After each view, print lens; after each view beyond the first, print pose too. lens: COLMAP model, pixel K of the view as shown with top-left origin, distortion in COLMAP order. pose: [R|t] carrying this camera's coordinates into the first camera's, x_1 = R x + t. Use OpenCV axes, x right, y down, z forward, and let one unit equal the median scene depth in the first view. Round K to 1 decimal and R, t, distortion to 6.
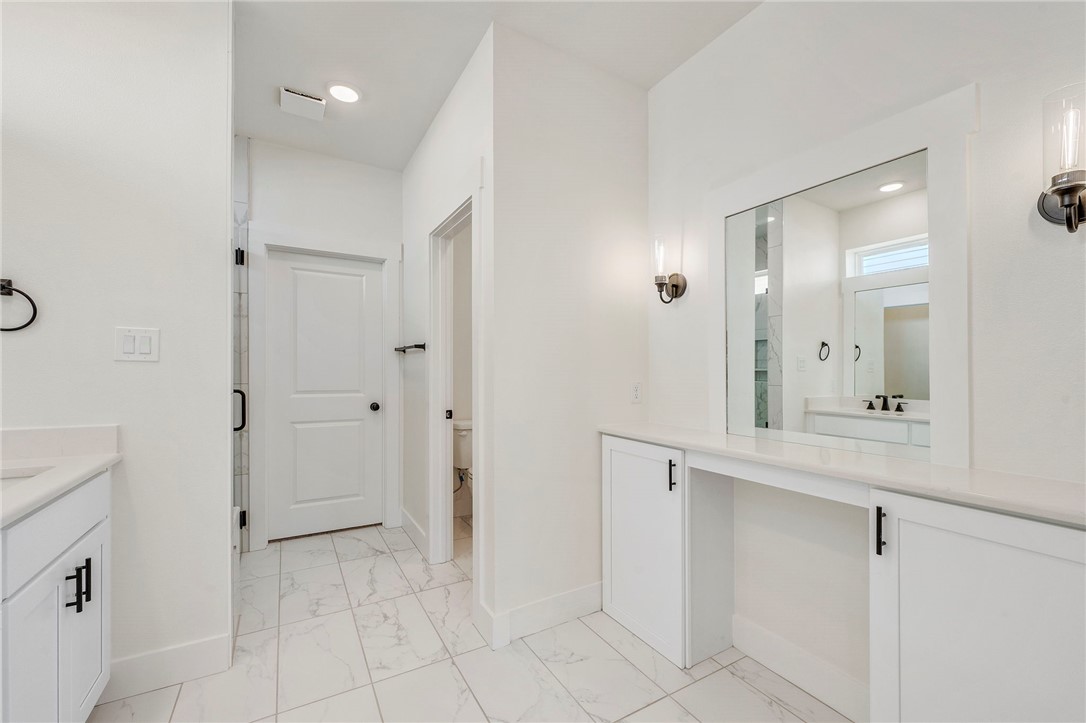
lens RADIAL K [[438.0, 0, 528.5], [0, 438.0, 368.0], [0, 0, 1]] dist [-0.000554, -0.000155]
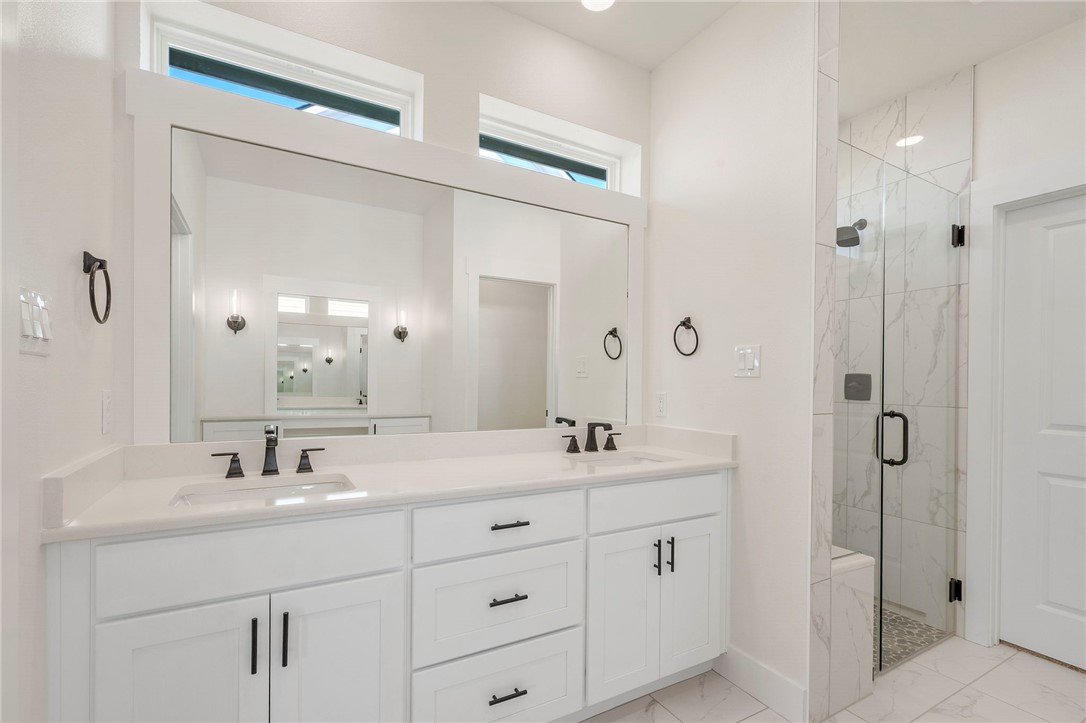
lens RADIAL K [[513.5, 0, 541.8], [0, 513.5, 386.8], [0, 0, 1]] dist [0.004321, 0.000283]
pose [[0.019662, 0.005955, -0.999789, 0.243859], [-0.010922, 0.999924, 0.005741, 0.004337], [0.999747, 0.010806, 0.019726, 0.337206]]
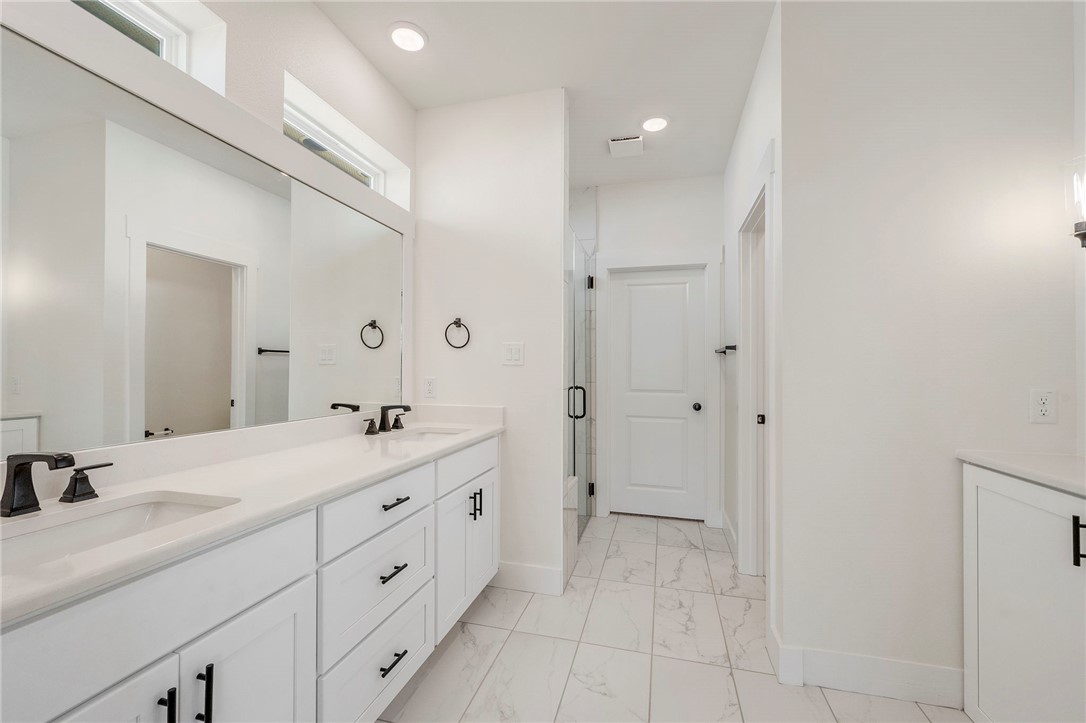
lens RADIAL K [[432.8, 0, 548.0], [0, 432.8, 367.5], [0, 0, 1]] dist [-0.000556, -0.000064]
pose [[0.715506, -0.003297, -0.698599, 0.155800], [-0.000524, 0.999986, -0.005256, 0.000038], [0.698606, 0.004127, 0.715494, 0.021064]]
